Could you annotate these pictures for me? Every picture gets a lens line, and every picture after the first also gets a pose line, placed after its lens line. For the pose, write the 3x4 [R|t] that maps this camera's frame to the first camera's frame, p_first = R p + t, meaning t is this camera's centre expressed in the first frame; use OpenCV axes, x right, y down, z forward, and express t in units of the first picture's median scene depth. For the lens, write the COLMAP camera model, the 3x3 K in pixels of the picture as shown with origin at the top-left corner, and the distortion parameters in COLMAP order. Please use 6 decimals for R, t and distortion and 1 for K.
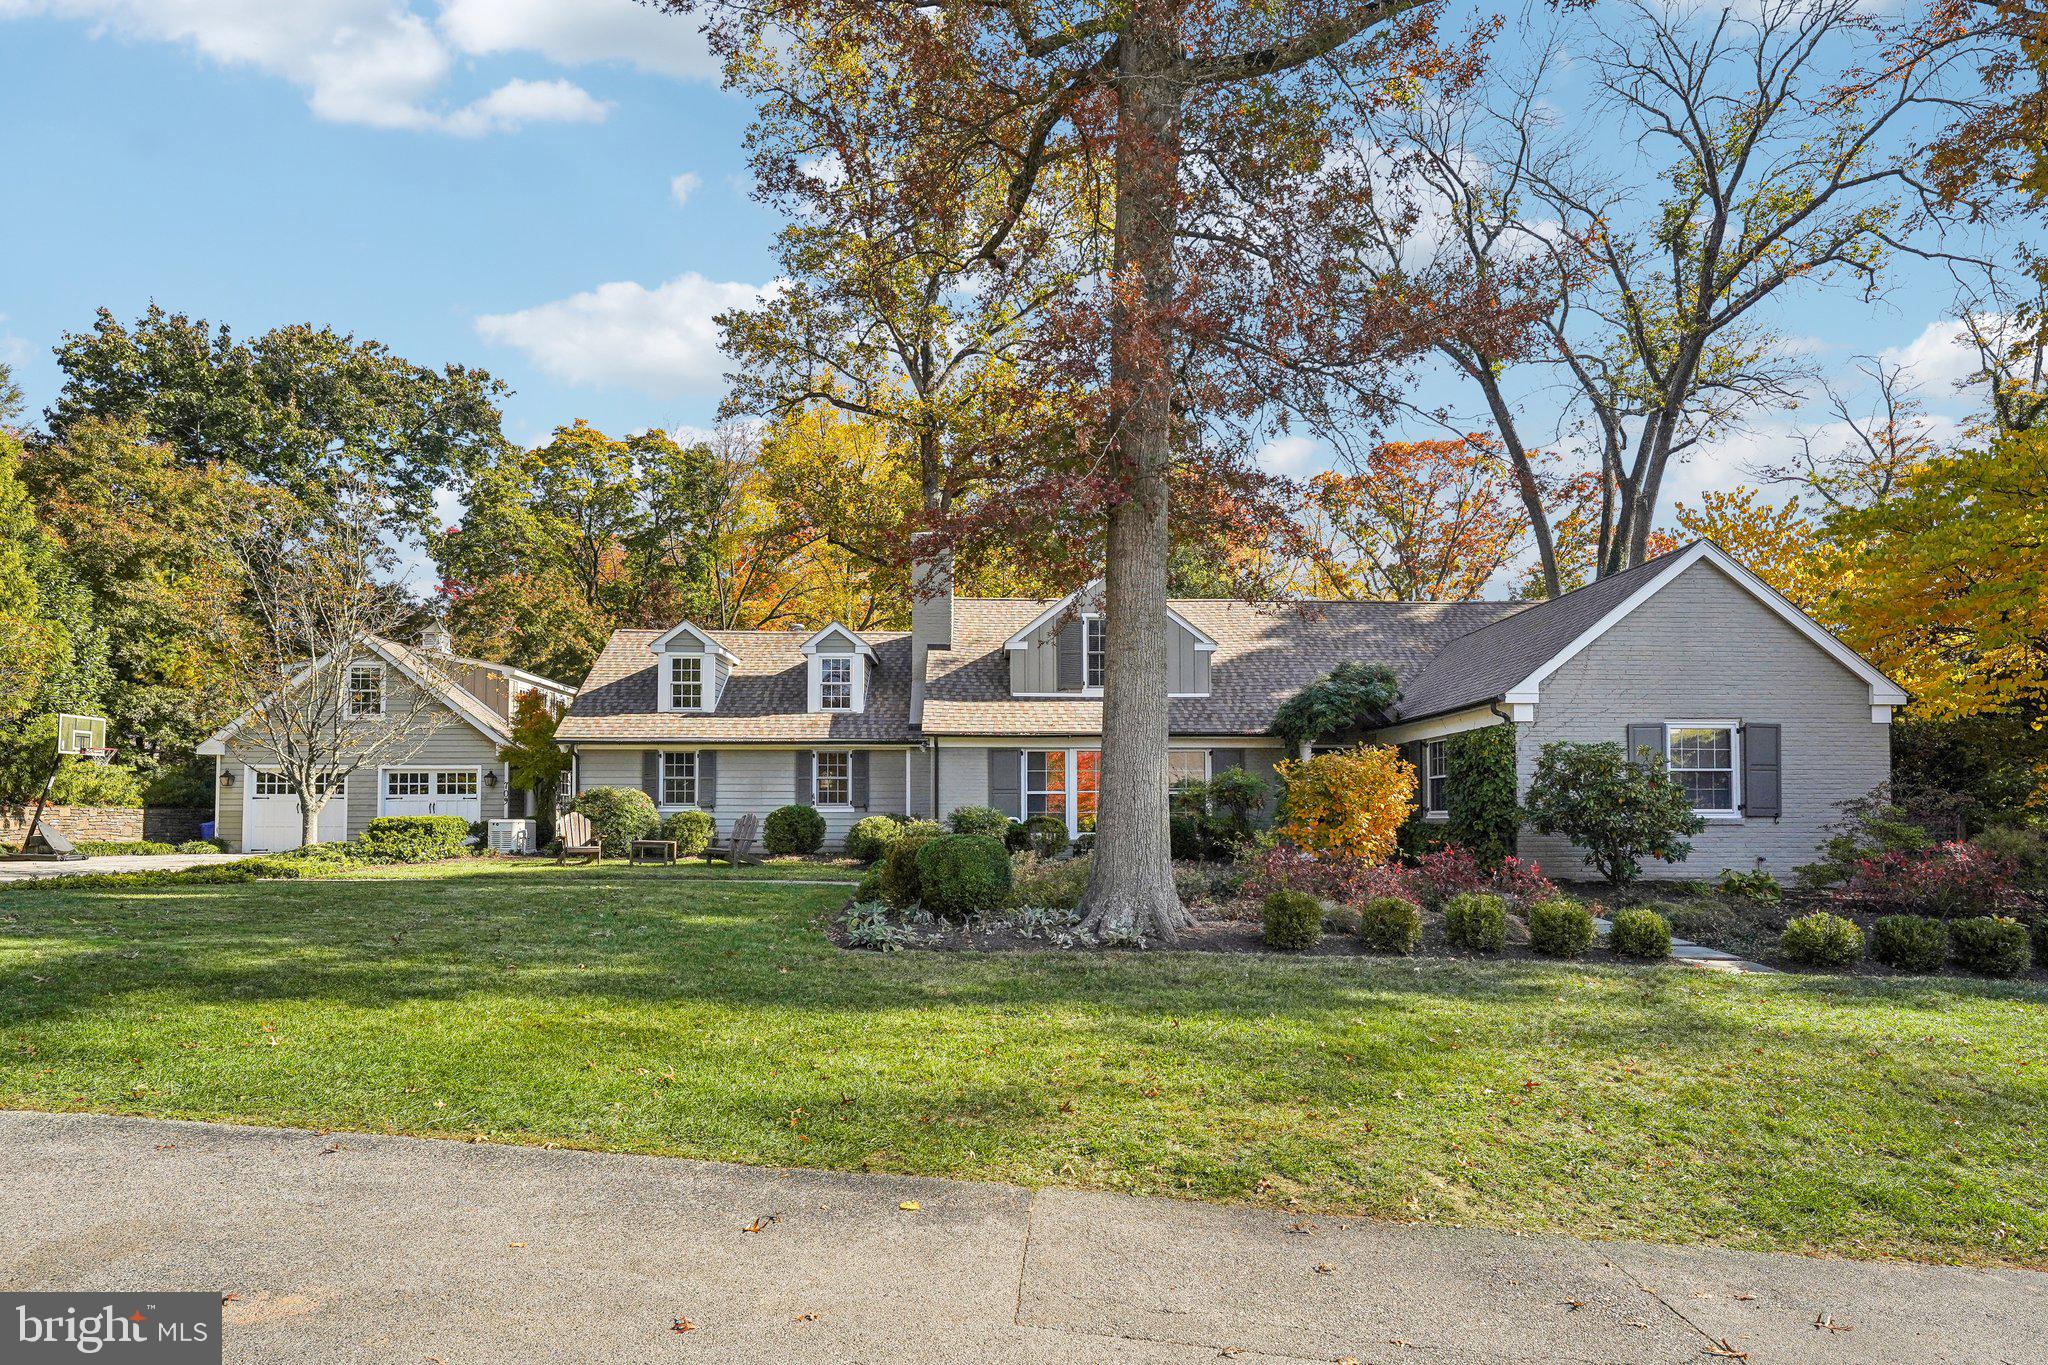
lens RADIAL K [[1125.1, 0, 1023.2], [0, 1125.1, 786.1], [0, 0, 1]] dist [0.010779, -0.008649]
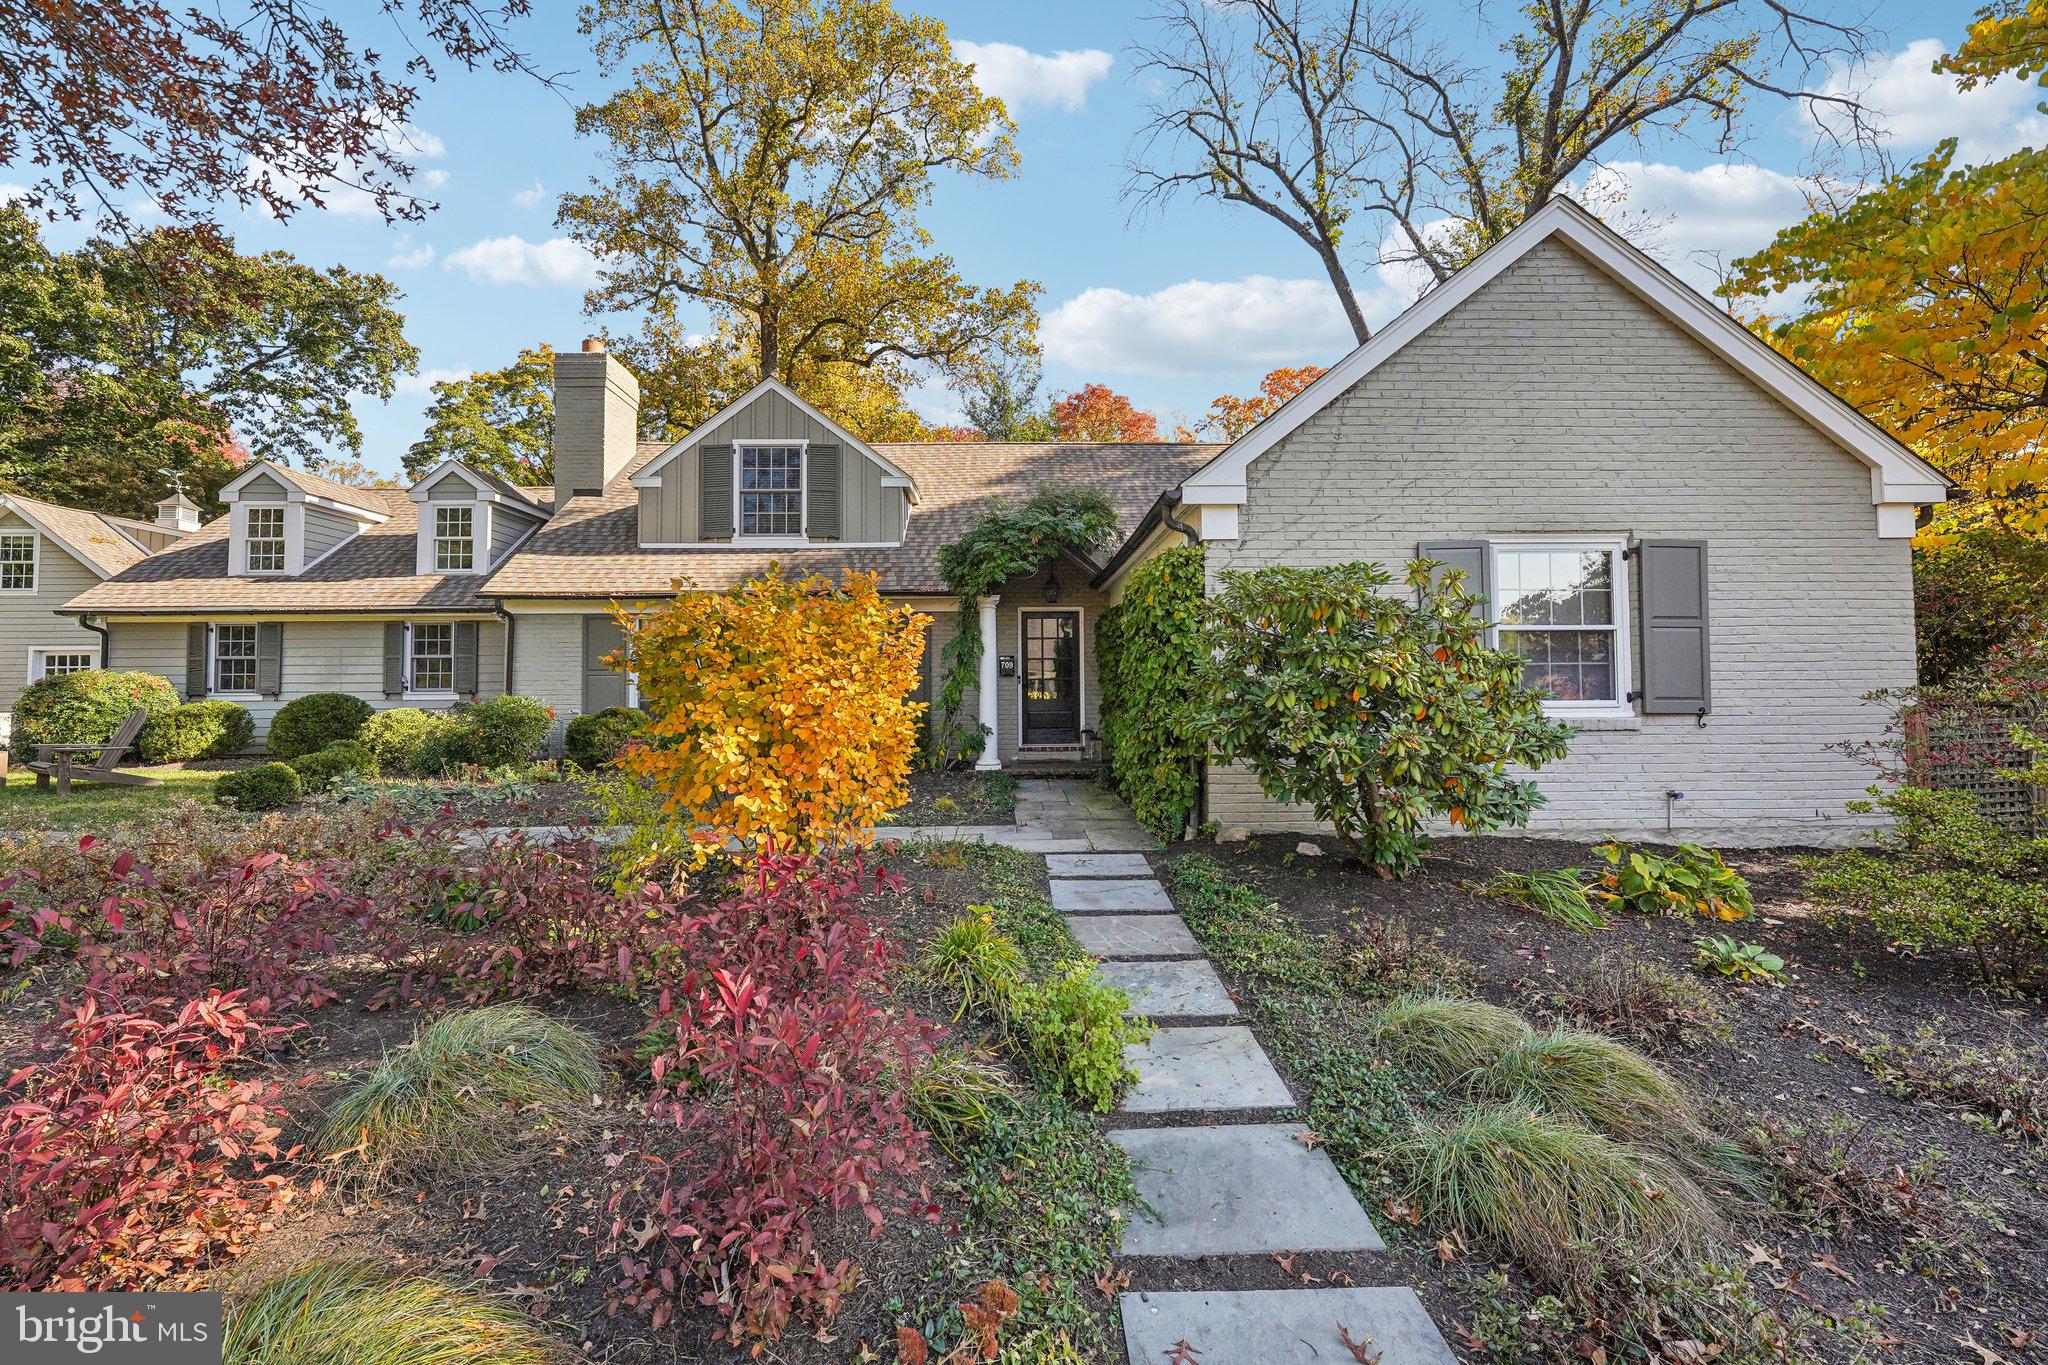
lens RADIAL K [[828.1, 0, 1023.0], [0, 828.1, 661.5], [0, 0, 1]] dist [0.001647, -0.000063]
pose [[0.999702, -0.007261, -0.023306, 0.237012], [0.007189, 0.999969, -0.003146, 0.000873], [0.023328, 0.002977, 0.999723, 0.399383]]
